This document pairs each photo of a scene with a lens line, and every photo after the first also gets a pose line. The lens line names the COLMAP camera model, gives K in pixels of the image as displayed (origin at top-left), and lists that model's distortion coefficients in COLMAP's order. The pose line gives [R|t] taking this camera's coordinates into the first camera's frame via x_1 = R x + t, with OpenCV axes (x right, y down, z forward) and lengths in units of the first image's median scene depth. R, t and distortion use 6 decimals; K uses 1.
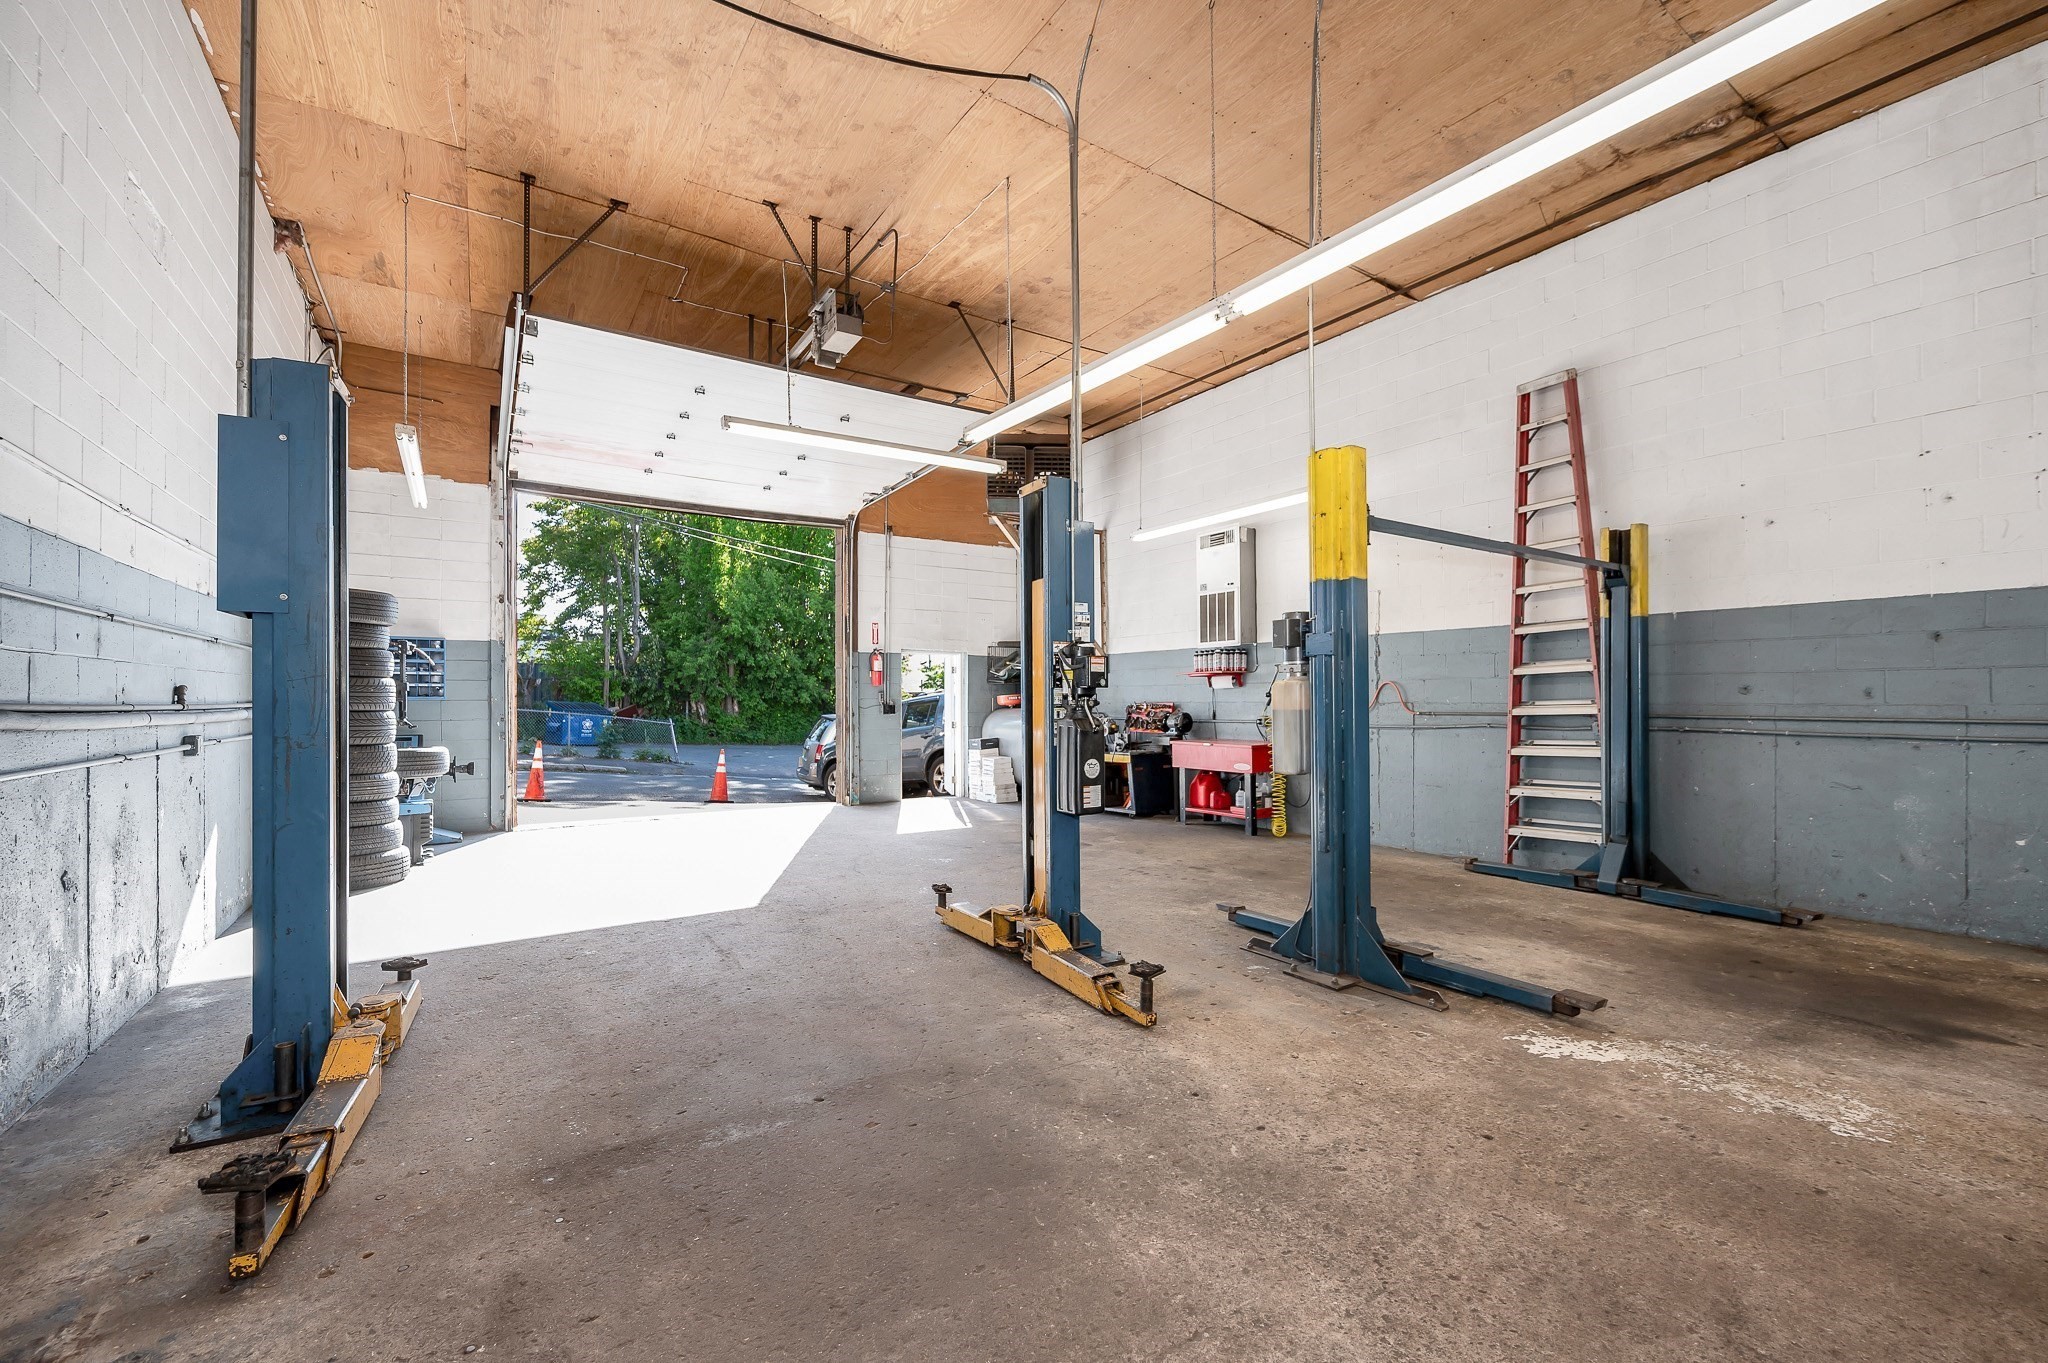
lens RADIAL K [[860.3, 0, 1031.8], [0, 860.3, 690.2], [0, 0, 1]] dist [-0.002809, -0.000514]
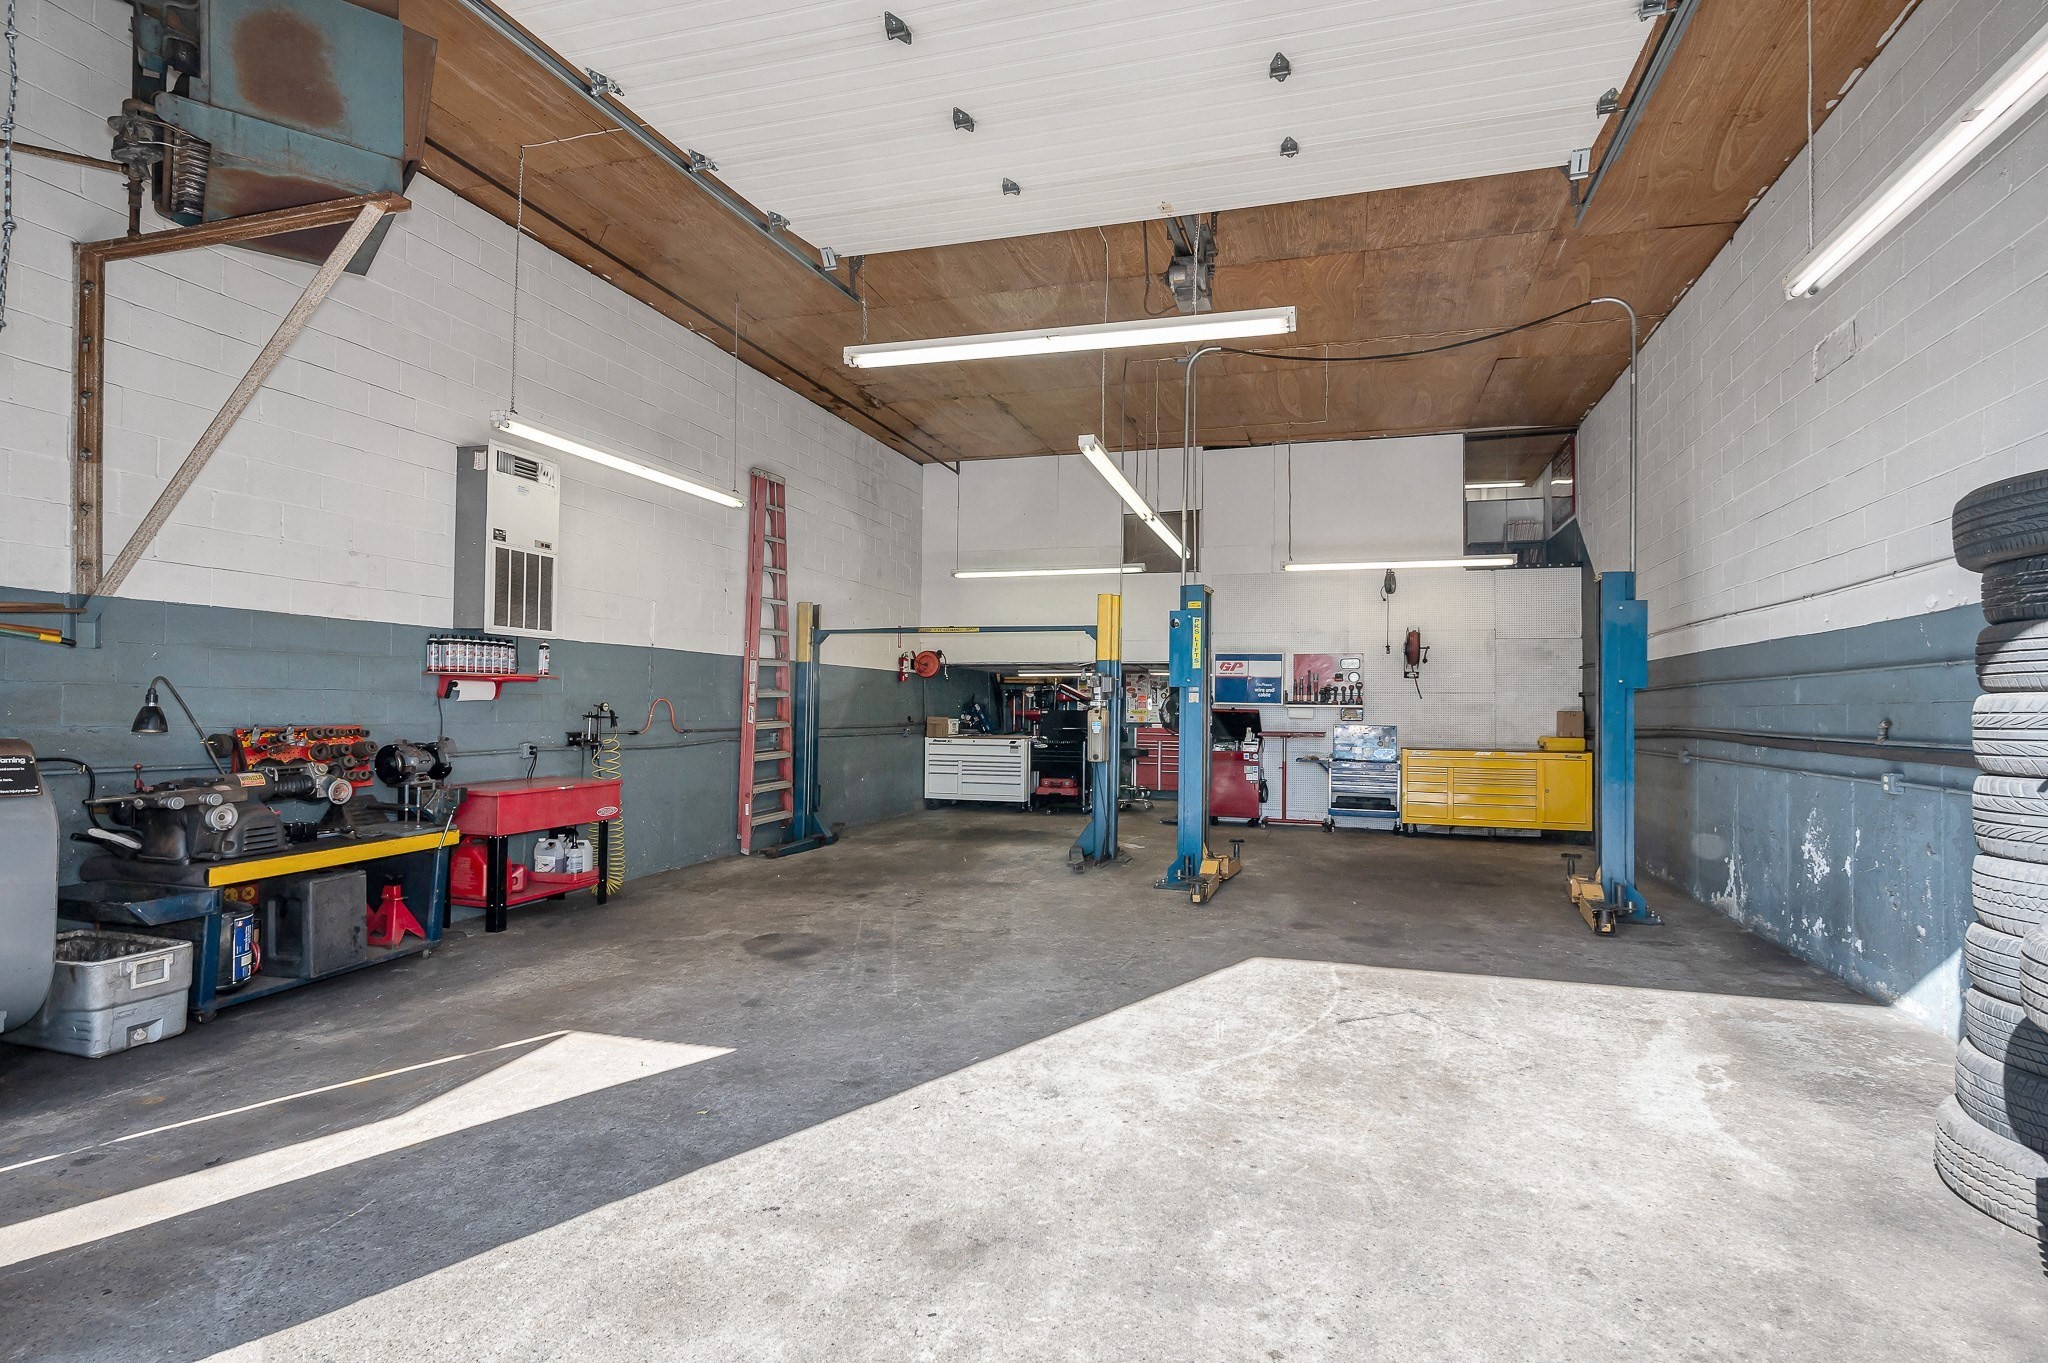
lens RADIAL K [[1052.3, 0, 1039.9], [0, 1052.3, 676.9], [0, 0, 1]] dist [-0.000640, -0.001966]
pose [[-0.654449, 0.020988, 0.755815, -0.614746], [-0.014449, 0.999085, -0.040255, 0.005432], [-0.755968, -0.037266, -0.653547, 1.199064]]
